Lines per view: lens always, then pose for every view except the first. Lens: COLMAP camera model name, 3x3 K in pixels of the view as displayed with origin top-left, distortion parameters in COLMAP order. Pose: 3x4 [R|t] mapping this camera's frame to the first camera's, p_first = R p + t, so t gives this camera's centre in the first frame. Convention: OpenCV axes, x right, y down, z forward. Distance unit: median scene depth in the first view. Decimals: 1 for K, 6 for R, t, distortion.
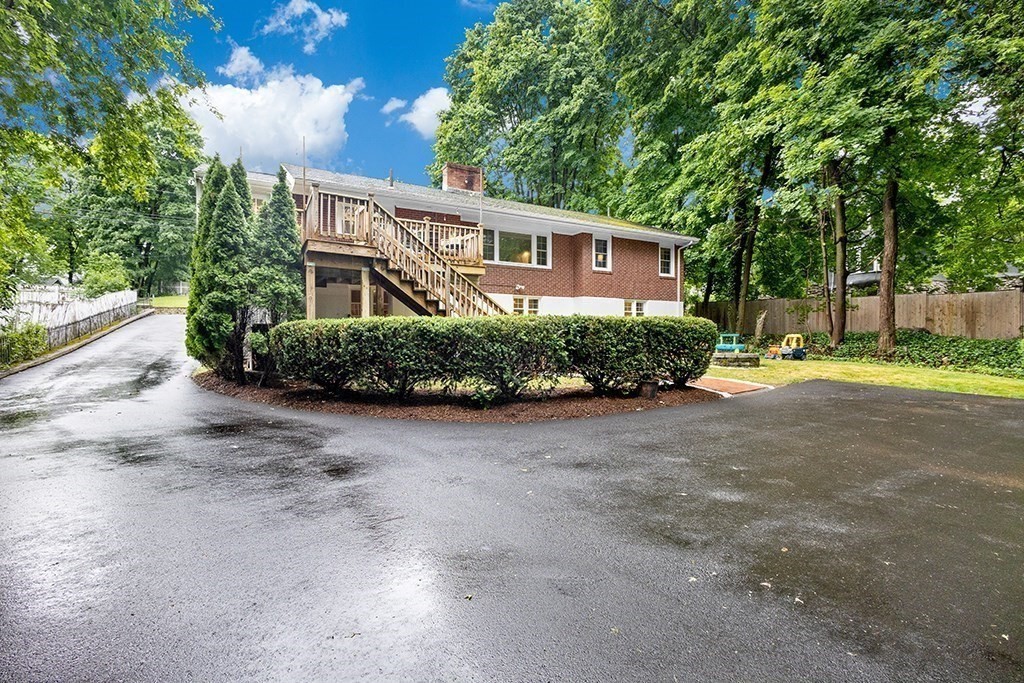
lens RADIAL K [[470.3, 0, 509.7], [0, 470.3, 351.3], [0, 0, 1]] dist [0.000957, -0.000393]
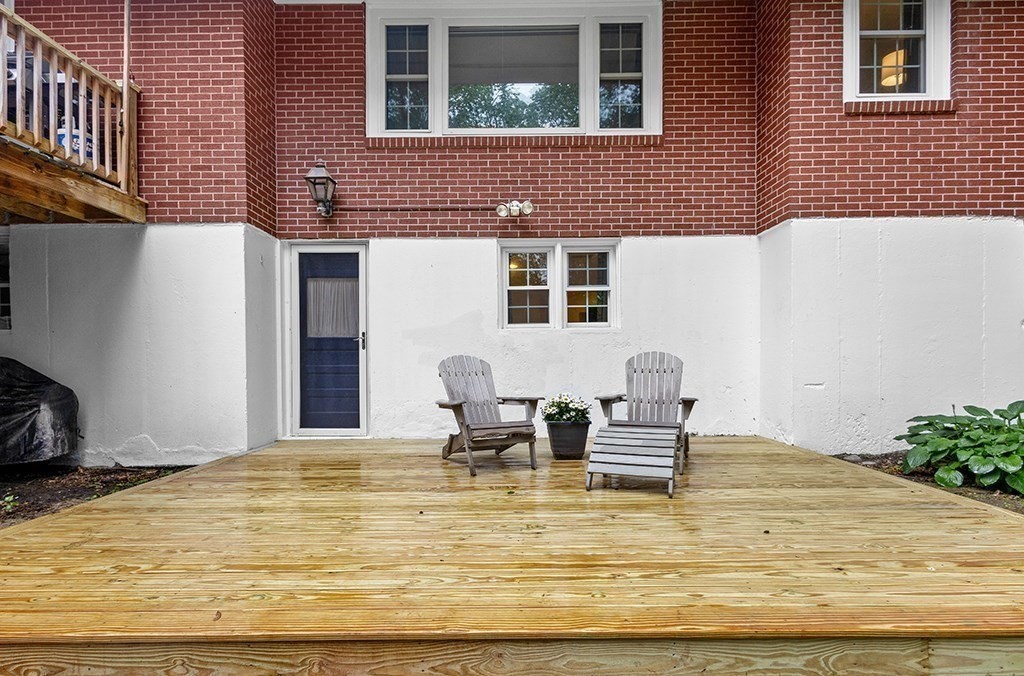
lens RADIAL K [[518.9, 0, 501.2], [0, 518.9, 361.5], [0, 0, 1]] dist [0.025591, -0.000621]
pose [[0.870544, -0.003610, -0.492078, 0.156064], [-0.008051, 0.999735, -0.021578, -0.036377], [0.492026, 0.022747, 0.870284, 0.686401]]
